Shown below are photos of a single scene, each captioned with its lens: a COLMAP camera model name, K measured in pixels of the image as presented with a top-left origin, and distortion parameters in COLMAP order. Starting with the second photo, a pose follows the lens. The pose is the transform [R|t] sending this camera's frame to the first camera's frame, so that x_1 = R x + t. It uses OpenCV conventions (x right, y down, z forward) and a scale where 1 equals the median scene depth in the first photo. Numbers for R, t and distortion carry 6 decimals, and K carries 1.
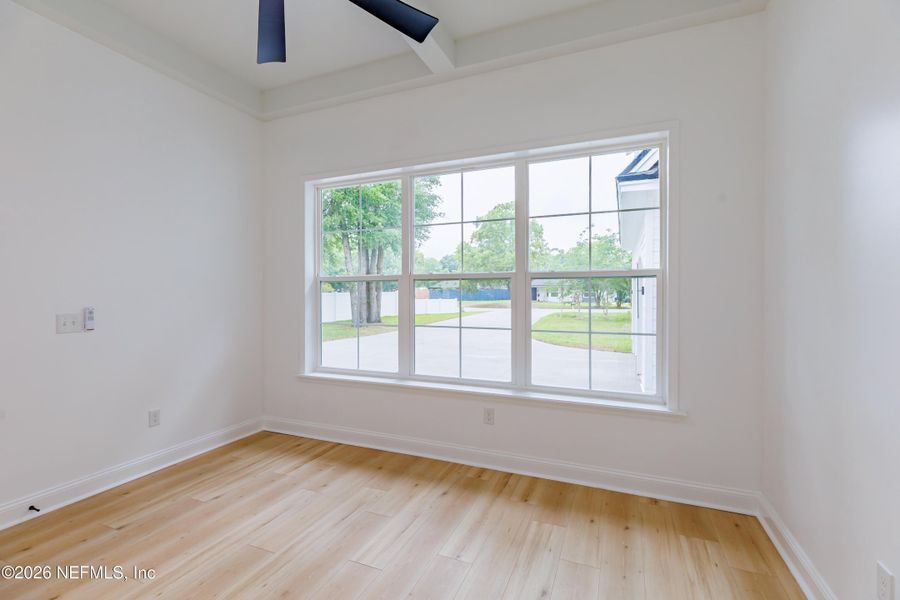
lens RADIAL K [[458.6, 0, 453.9], [0, 458.6, 298.2], [0, 0, 1]] dist [0.017925, 0.000365]
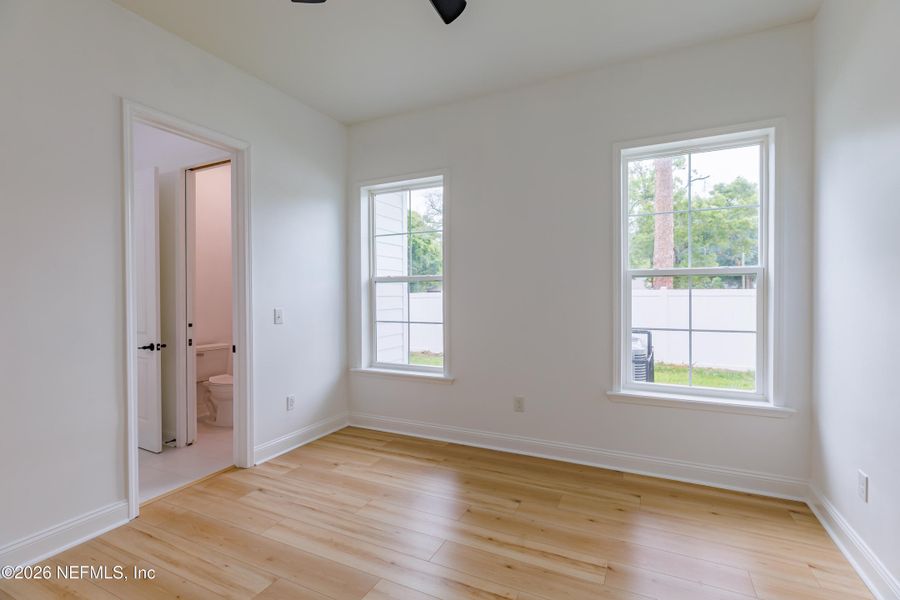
lens RADIAL K [[411.3, 0, 457.8], [0, 411.3, 300.2], [0, 0, 1]] dist [0.009588, -0.001022]
pose [[0.999974, -0.005019, 0.005168, -0.152669], [0.004977, 0.999955, 0.008116, -0.000561], [-0.005209, -0.008090, 0.999954, 0.072220]]
